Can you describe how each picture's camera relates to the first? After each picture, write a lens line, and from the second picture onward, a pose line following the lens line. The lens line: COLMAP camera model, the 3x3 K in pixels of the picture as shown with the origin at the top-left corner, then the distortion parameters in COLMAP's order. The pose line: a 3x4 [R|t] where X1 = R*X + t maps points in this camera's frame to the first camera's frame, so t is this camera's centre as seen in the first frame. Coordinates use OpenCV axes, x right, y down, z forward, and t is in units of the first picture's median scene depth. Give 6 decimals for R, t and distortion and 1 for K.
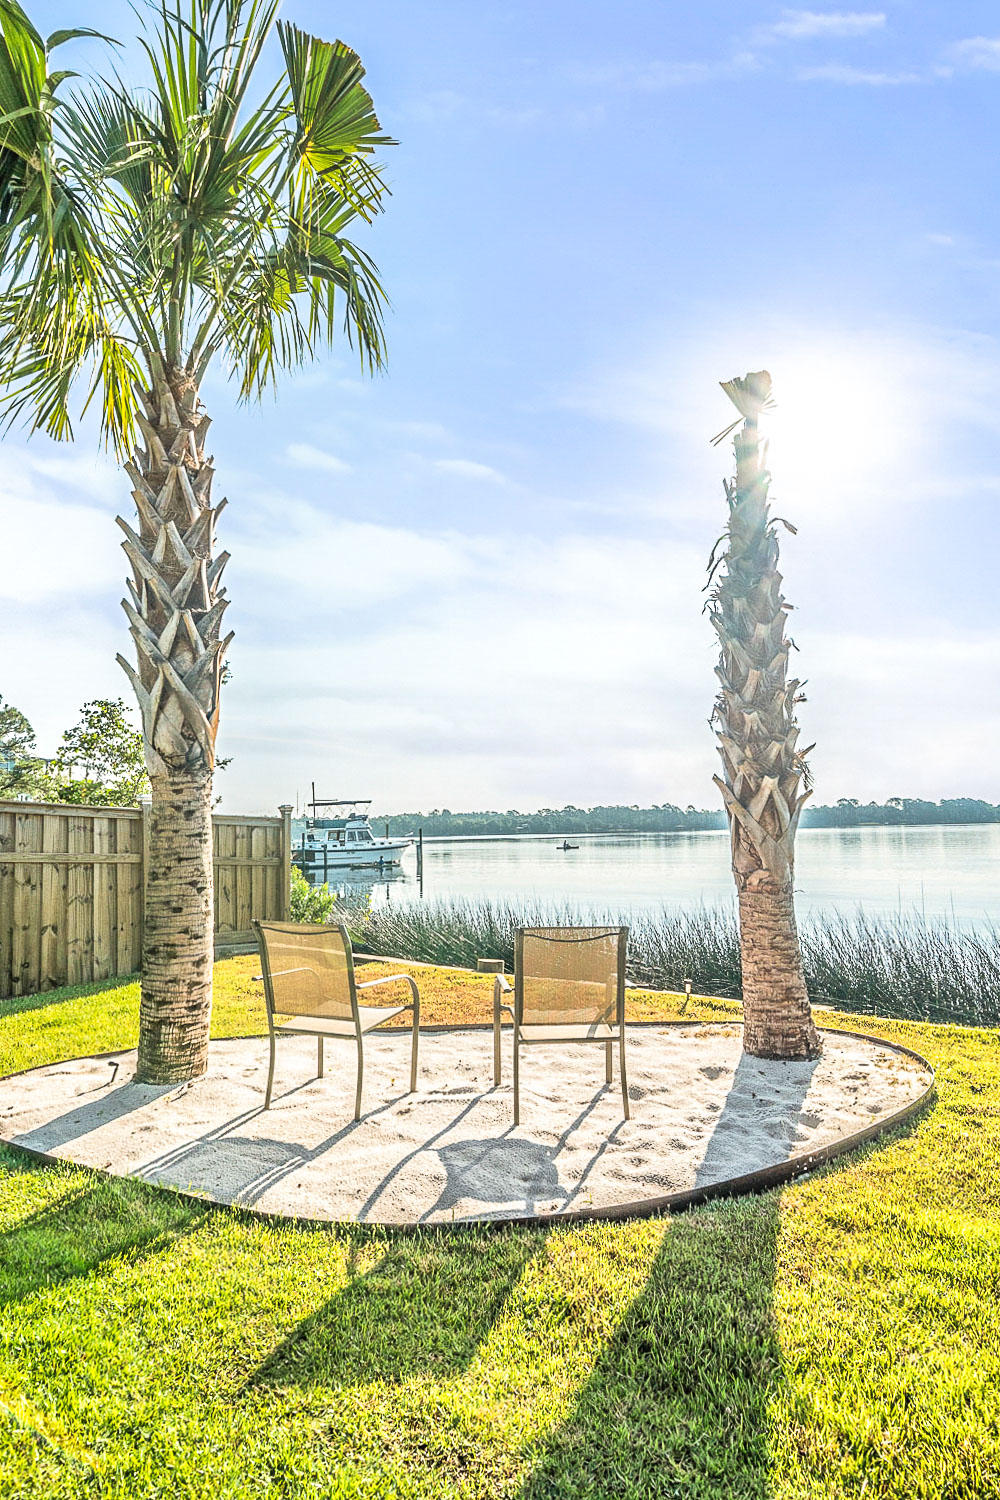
lens RADIAL K [[798.5, 0, 525.2], [0, 798.5, 737.0], [0, 0, 1]] dist [-0.003350, -0.000922]
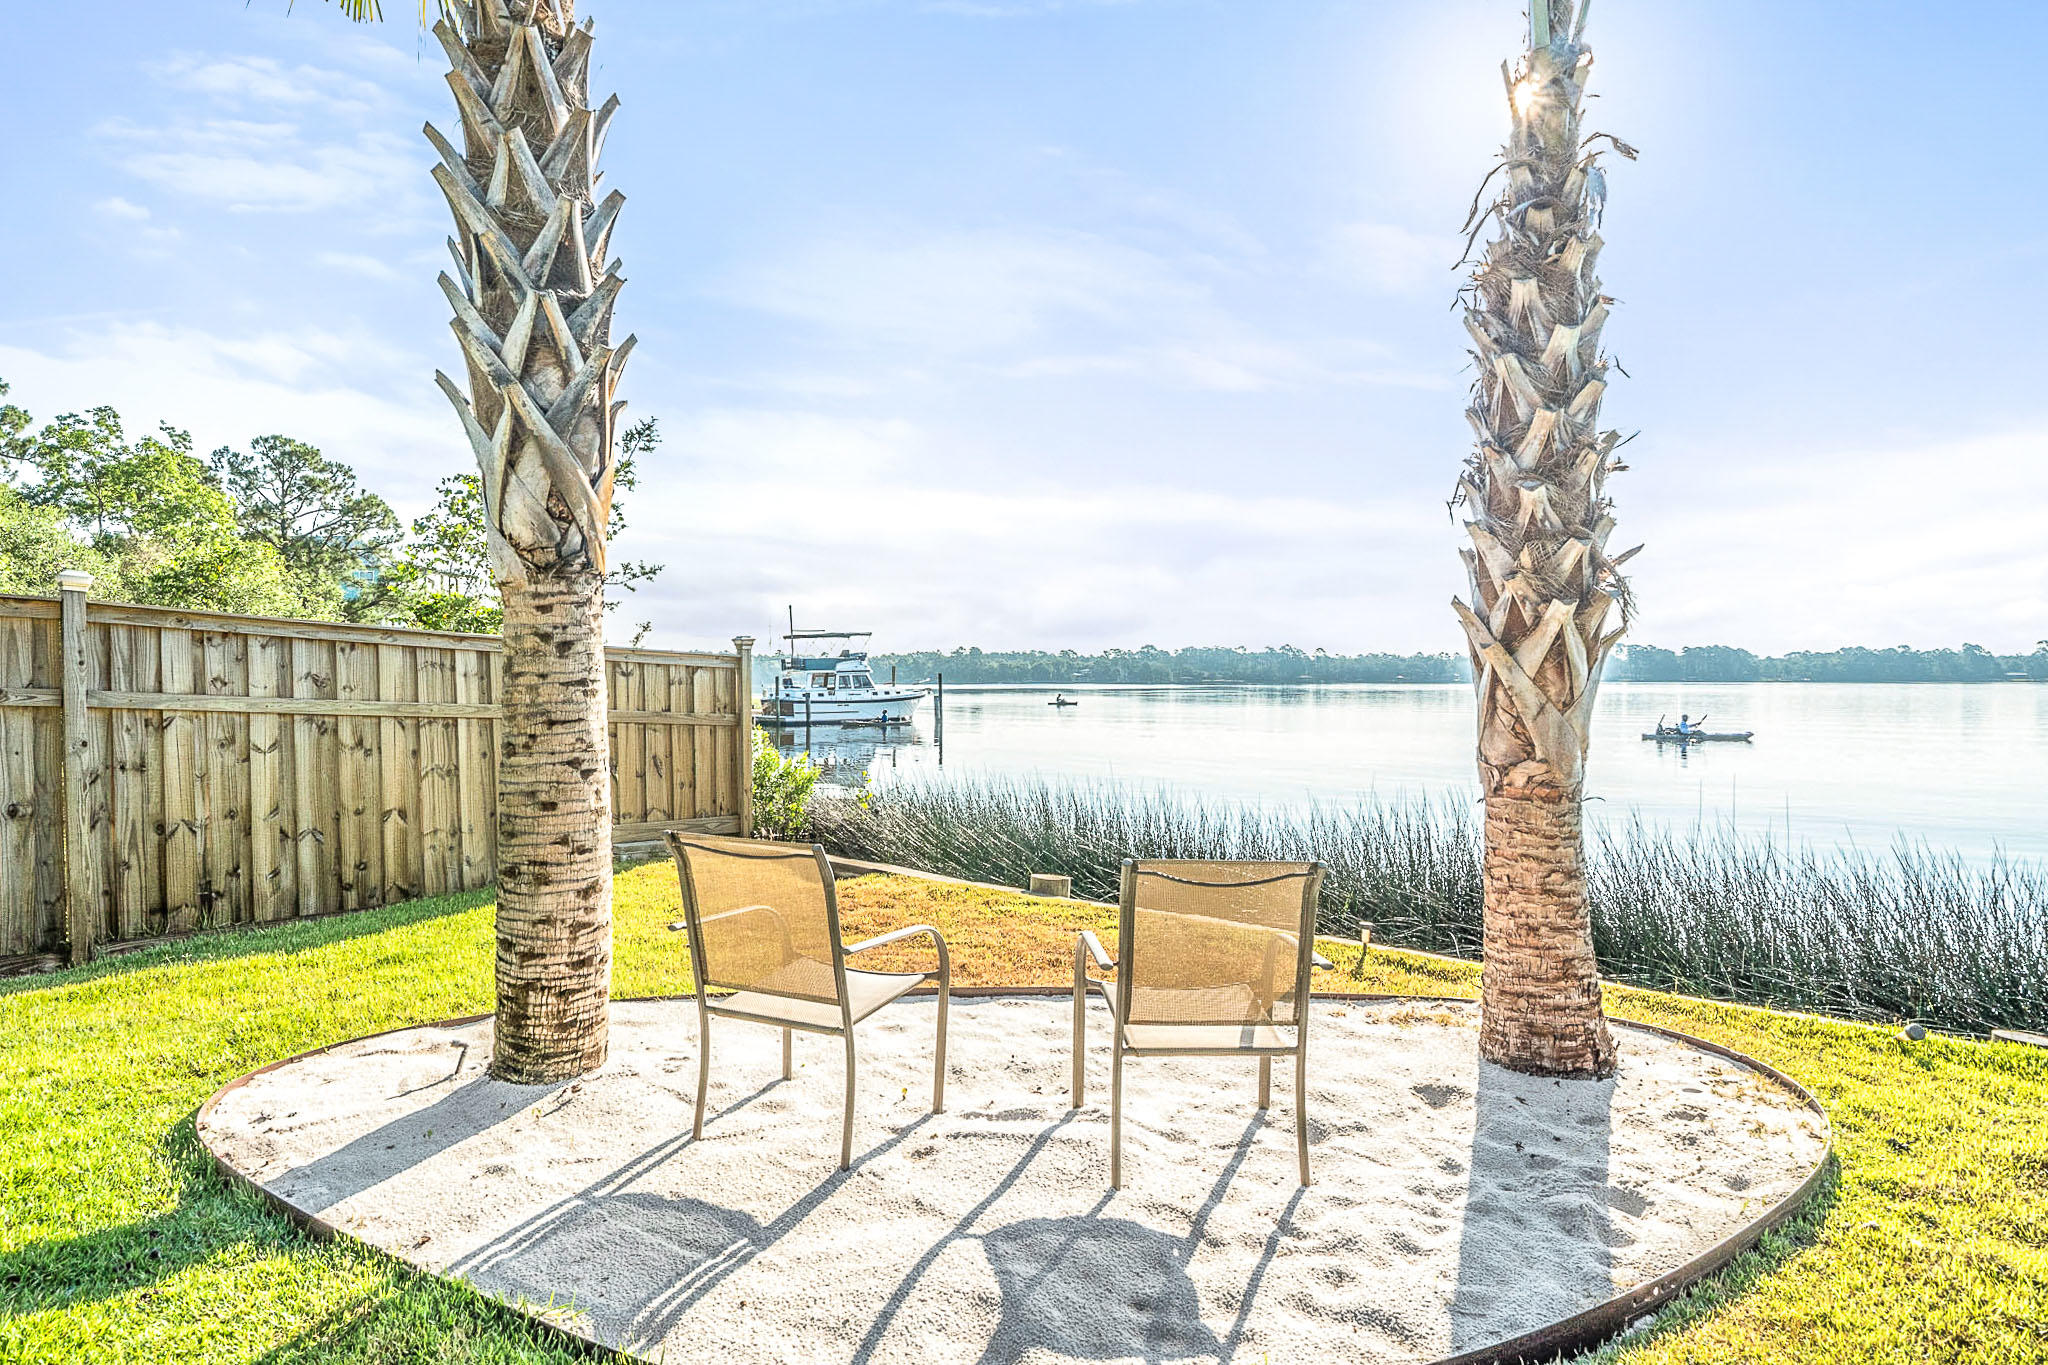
lens RADIAL K [[1090.2, 0, 1019.9], [0, 1090.2, 661.2], [0, 0, 1]] dist [-0.003350, -0.000922]
pose [[0.998327, 0.019628, -0.054393, -0.039479], [-0.013990, 0.994670, 0.102156, 0.019378], [0.056108, -0.101224, 0.993280, 0.214470]]
